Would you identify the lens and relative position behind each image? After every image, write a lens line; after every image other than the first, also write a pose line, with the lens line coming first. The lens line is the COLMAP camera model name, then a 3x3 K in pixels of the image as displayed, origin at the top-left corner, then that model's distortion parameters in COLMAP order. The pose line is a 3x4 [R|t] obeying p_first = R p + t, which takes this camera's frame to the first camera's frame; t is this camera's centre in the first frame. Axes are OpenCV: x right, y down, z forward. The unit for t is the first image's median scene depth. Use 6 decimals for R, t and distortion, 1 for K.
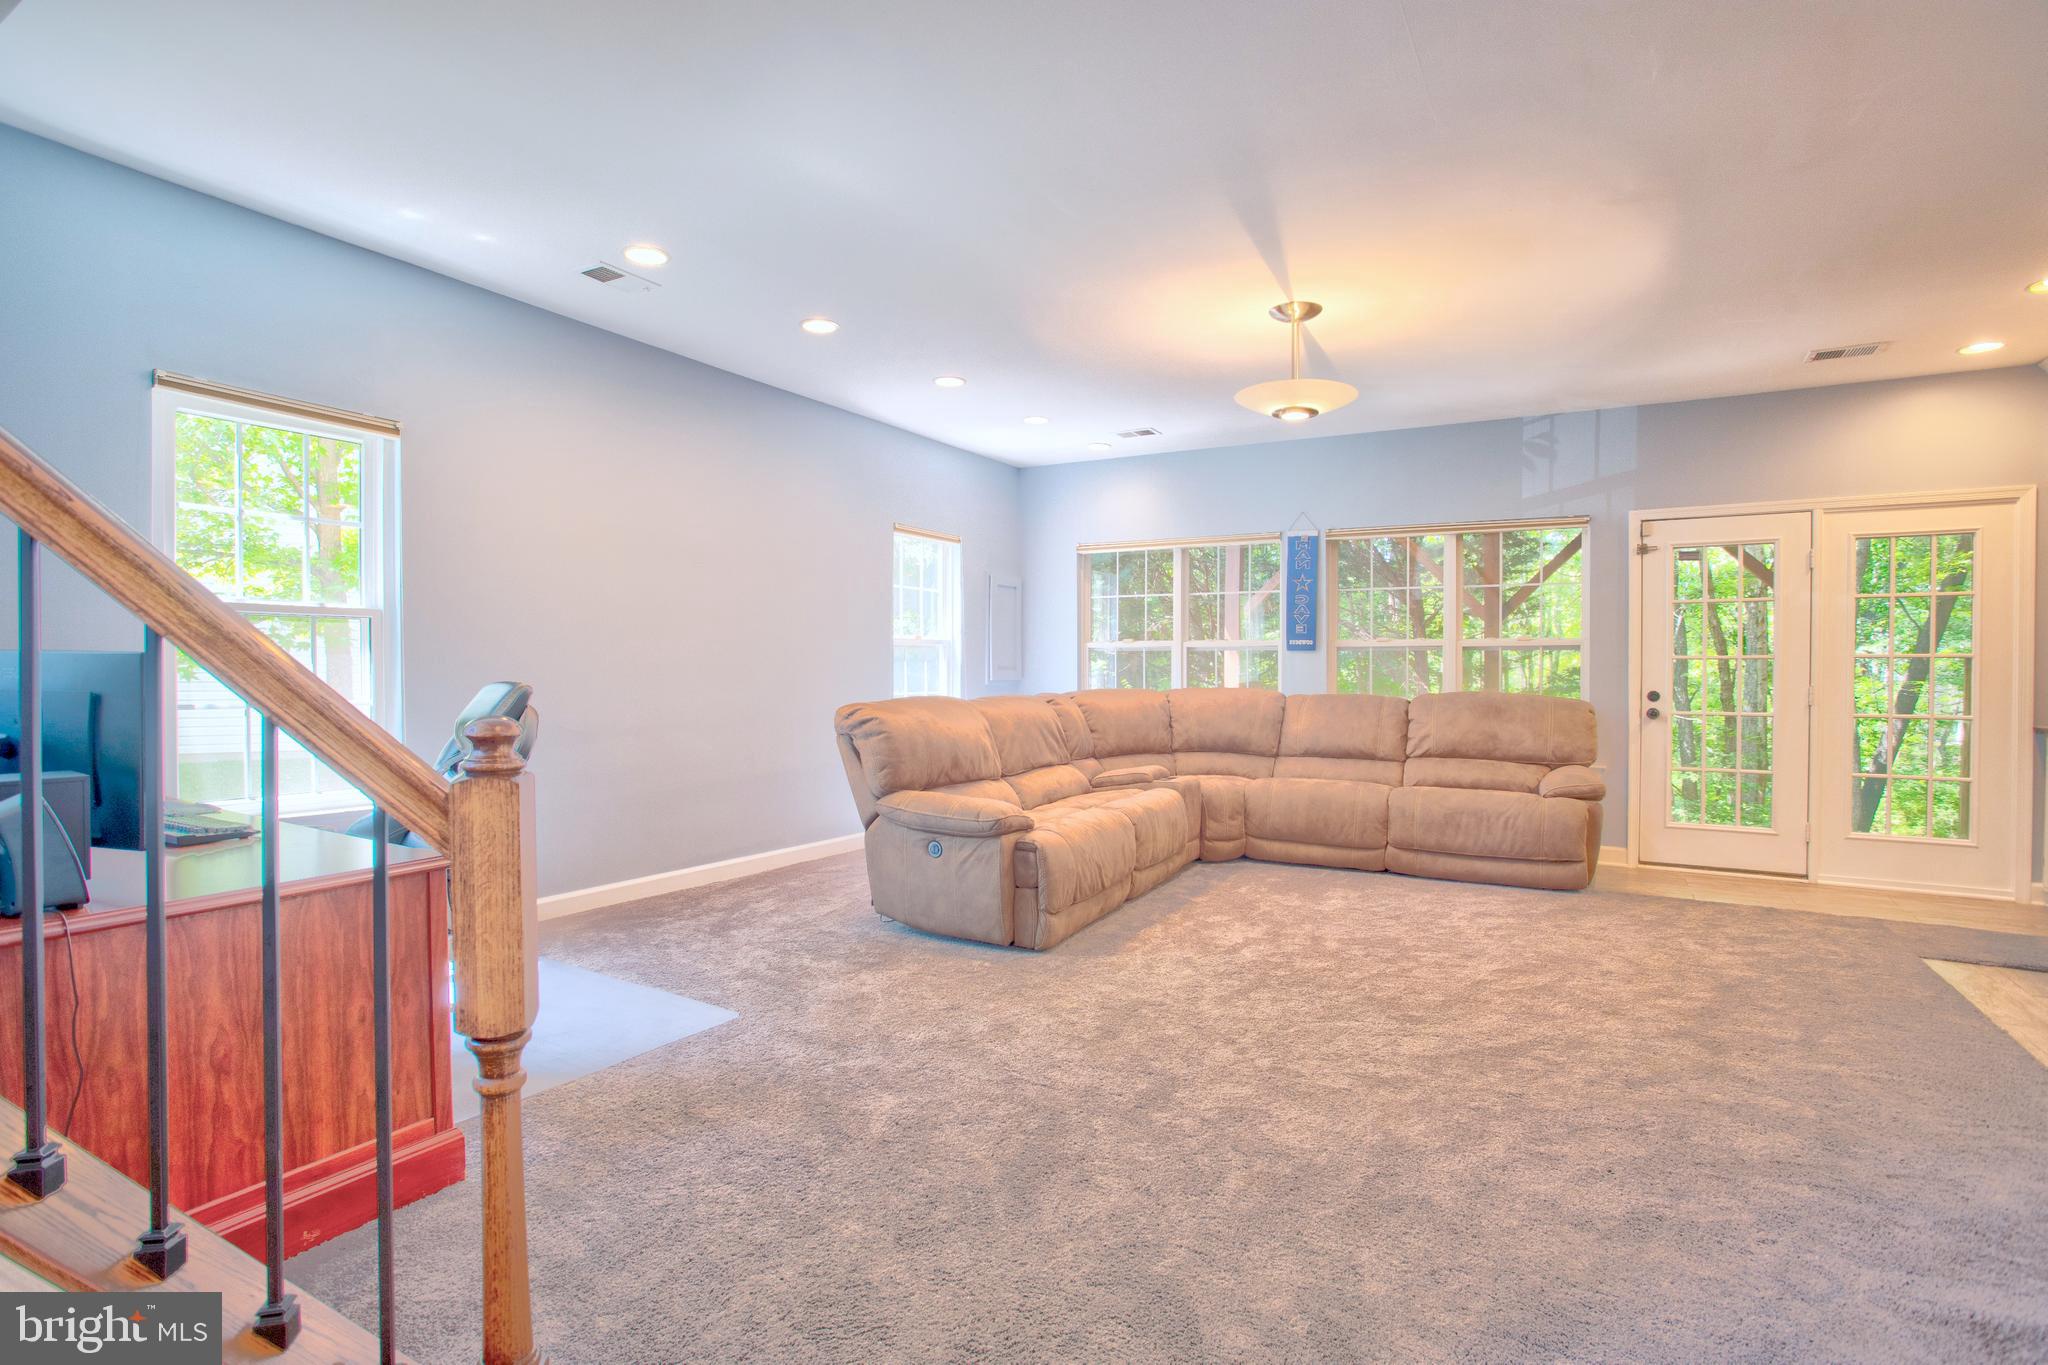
lens RADIAL K [[1004.6, 0, 1013.1], [0, 1004.6, 680.0], [0, 0, 1]] dist [-0.073941, 0.032454]
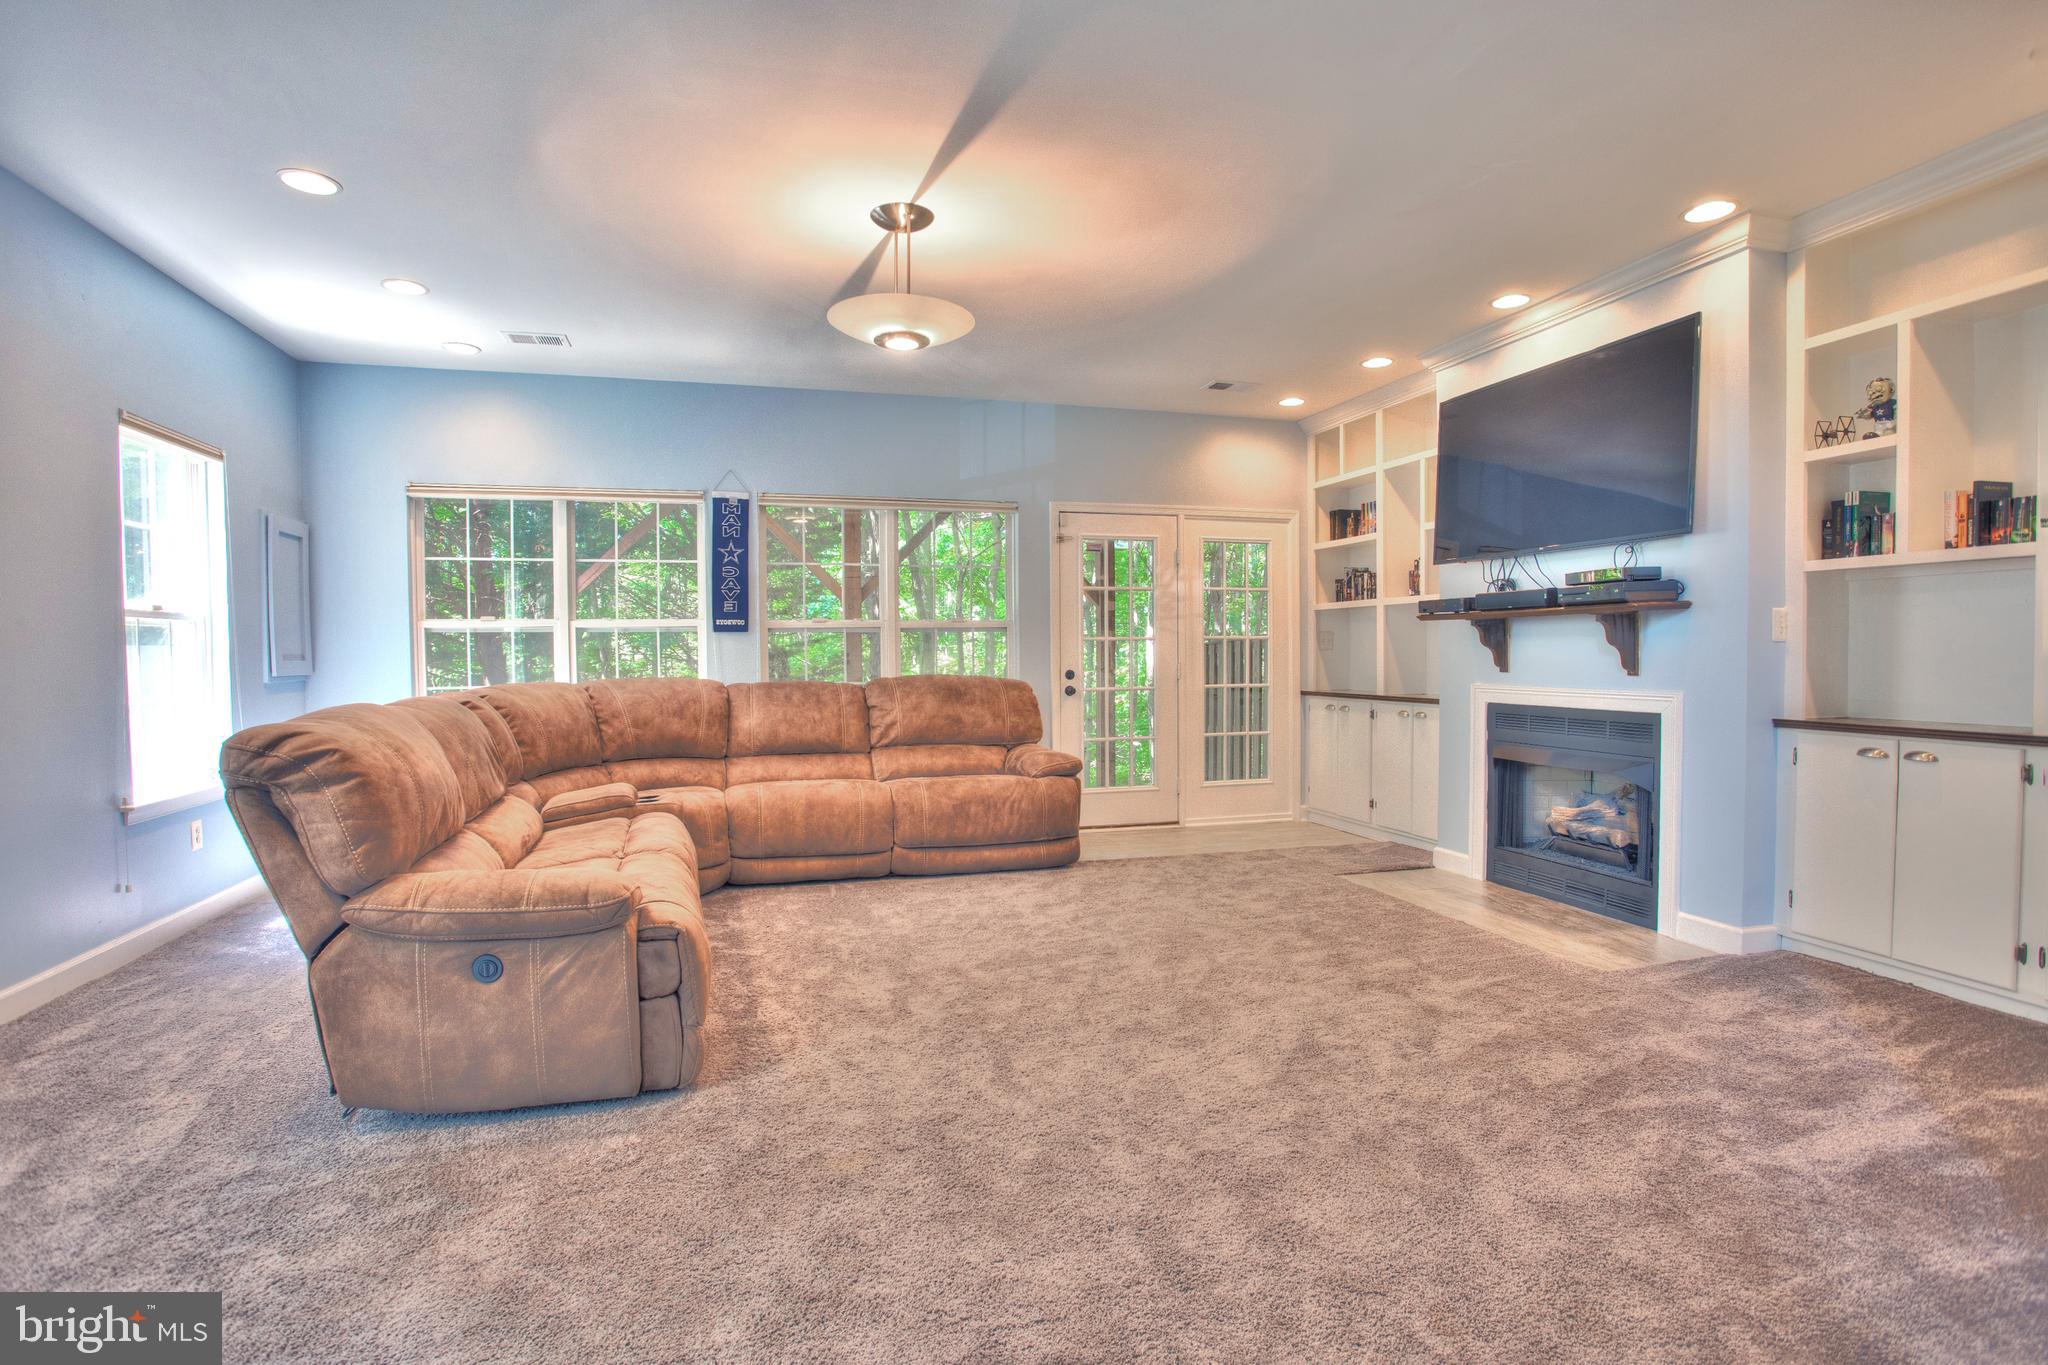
lens RADIAL K [[1004.6, 0, 1013.1], [0, 1004.6, 680.0], [0, 0, 1]] dist [-0.073941, 0.032454]
pose [[0.690766, -0.028620, 0.722512, -0.253808], [0.018759, 0.999589, 0.021661, -0.003683], [-0.722835, -0.001409, 0.691019, 0.364490]]
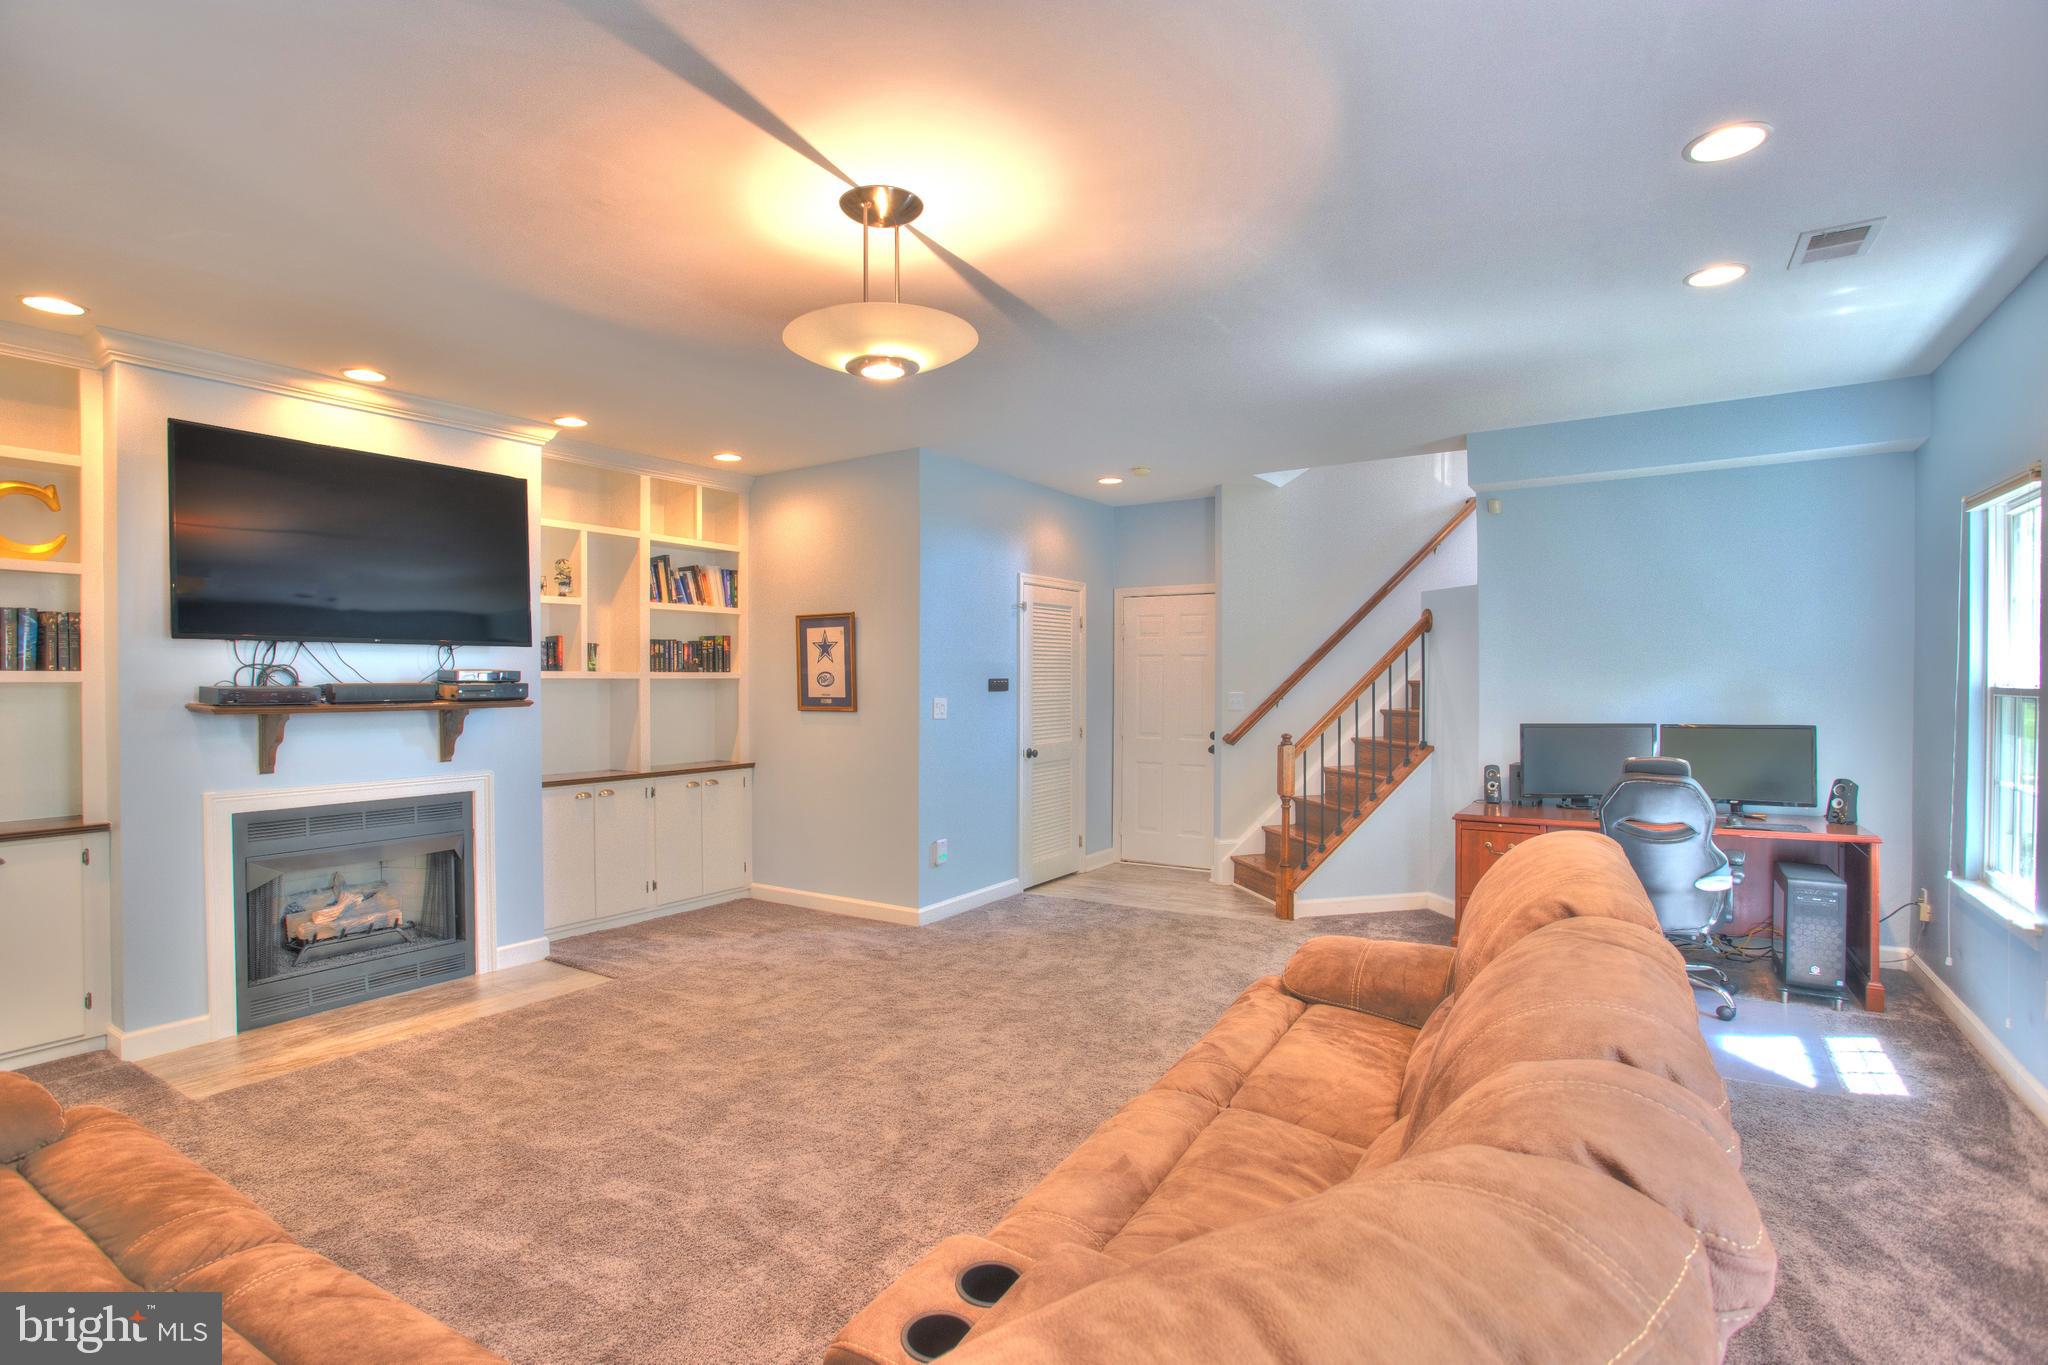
lens RADIAL K [[1004.6, 0, 1013.1], [0, 1004.6, 680.0], [0, 0, 1]] dist [-0.073941, 0.032454]
pose [[-0.999301, 0.004859, 0.037070, 0.174789], [0.005591, 0.999791, 0.019671, -0.082657], [-0.036966, 0.019864, -0.999119, 1.622353]]
